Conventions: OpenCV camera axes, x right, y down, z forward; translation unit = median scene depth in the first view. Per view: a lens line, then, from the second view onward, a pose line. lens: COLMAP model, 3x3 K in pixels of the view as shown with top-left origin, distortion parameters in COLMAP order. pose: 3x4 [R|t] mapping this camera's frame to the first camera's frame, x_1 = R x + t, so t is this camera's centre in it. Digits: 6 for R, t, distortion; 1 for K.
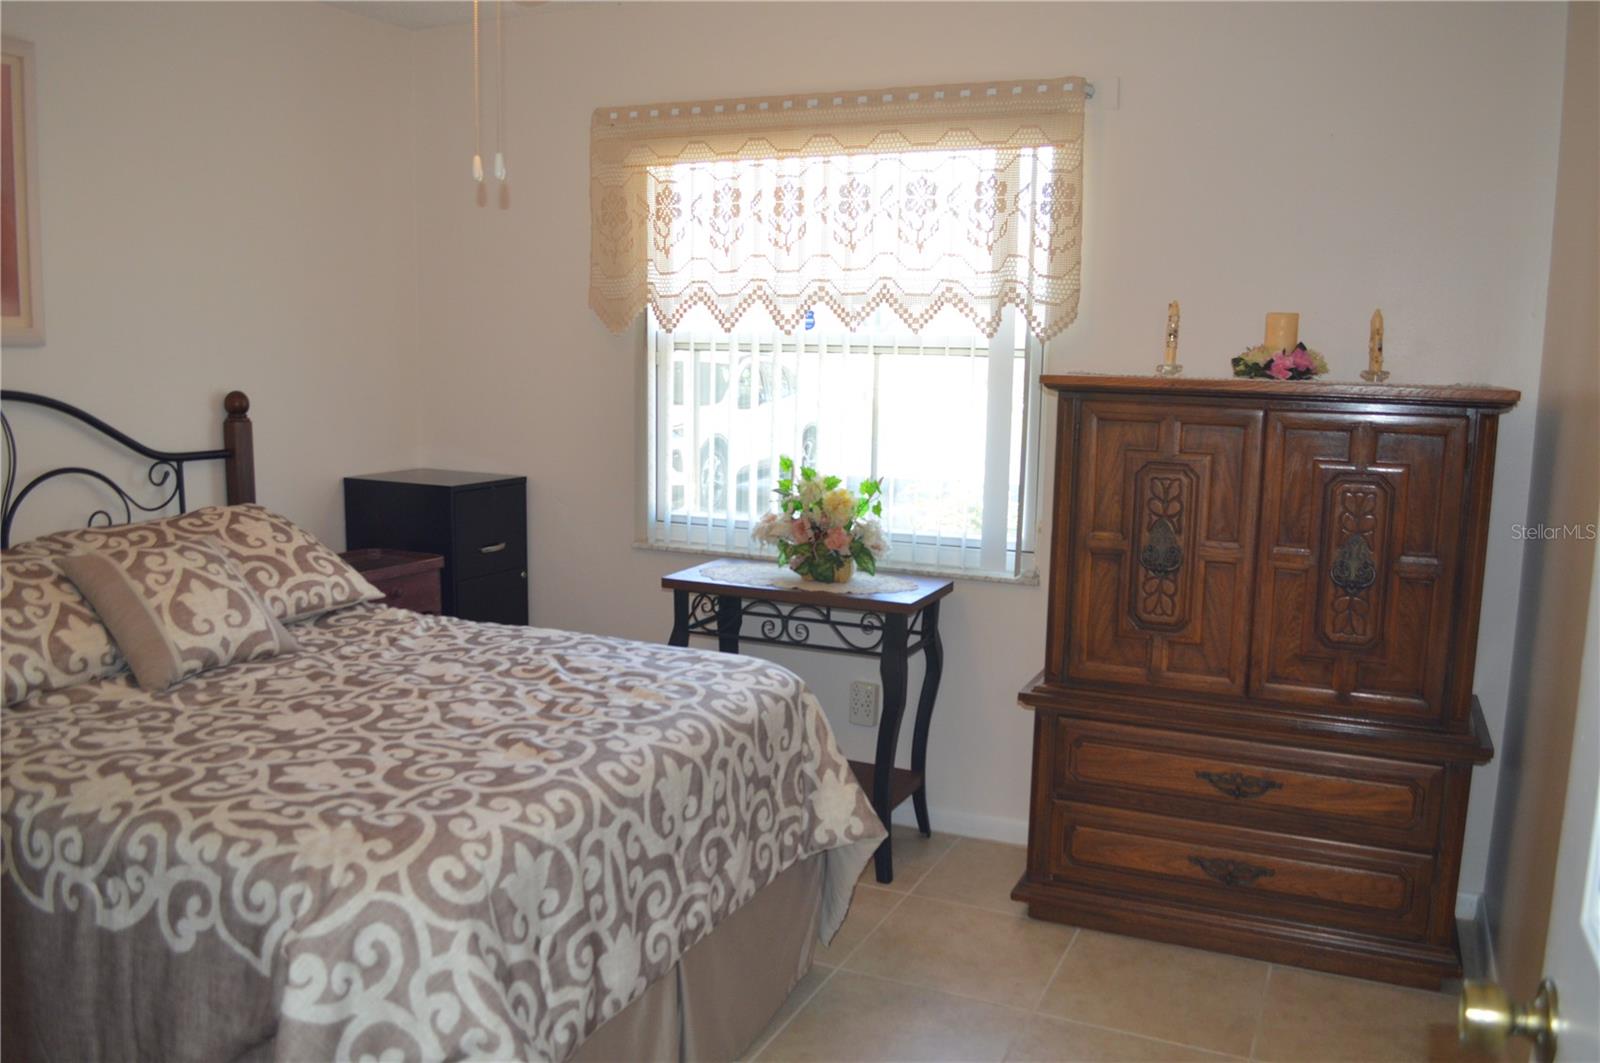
lens RADIAL K [[1279.6, 0, 805.7], [0, 1279.6, 533.1], [0, 0, 1]] dist [-0.089698, 0.017726]
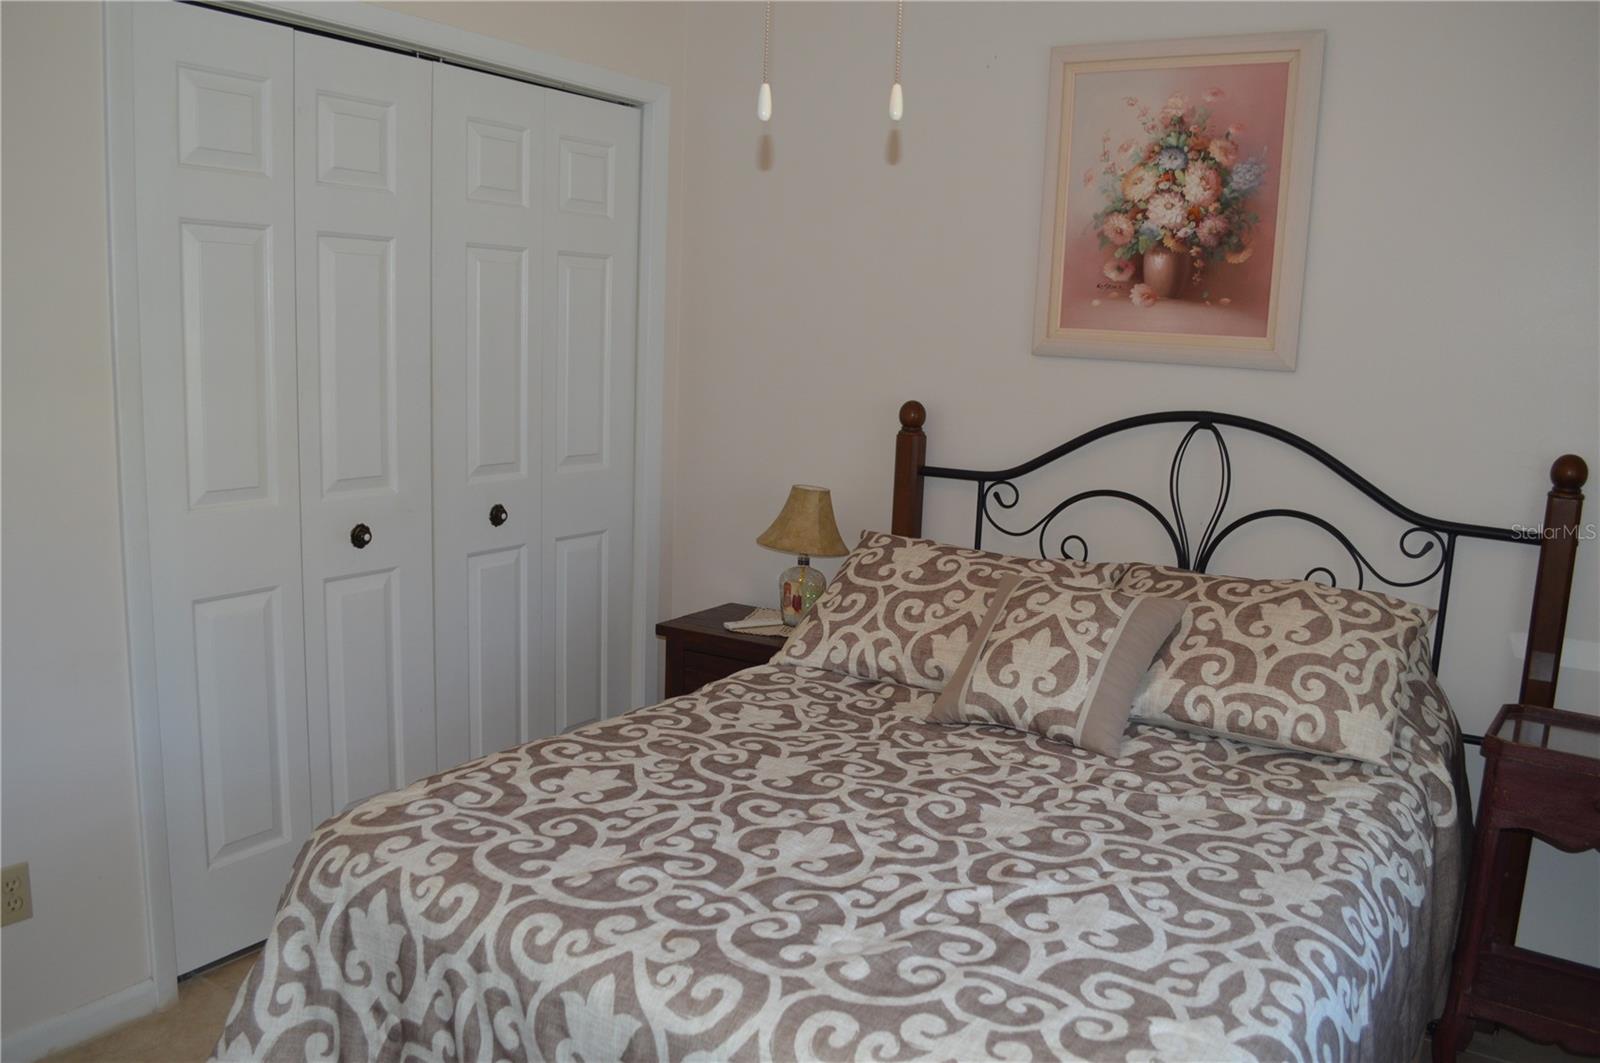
lens RADIAL K [[1279.6, 0, 798.1], [0, 1279.6, 539.0], [0, 0, 1]] dist [-0.089698, 0.017726]
pose [[-0.133689, 0.135098, -0.981772, 0.445799], [-0.193989, 0.967933, 0.159609, -0.148757], [0.971852, 0.211790, -0.103194, 1.058798]]
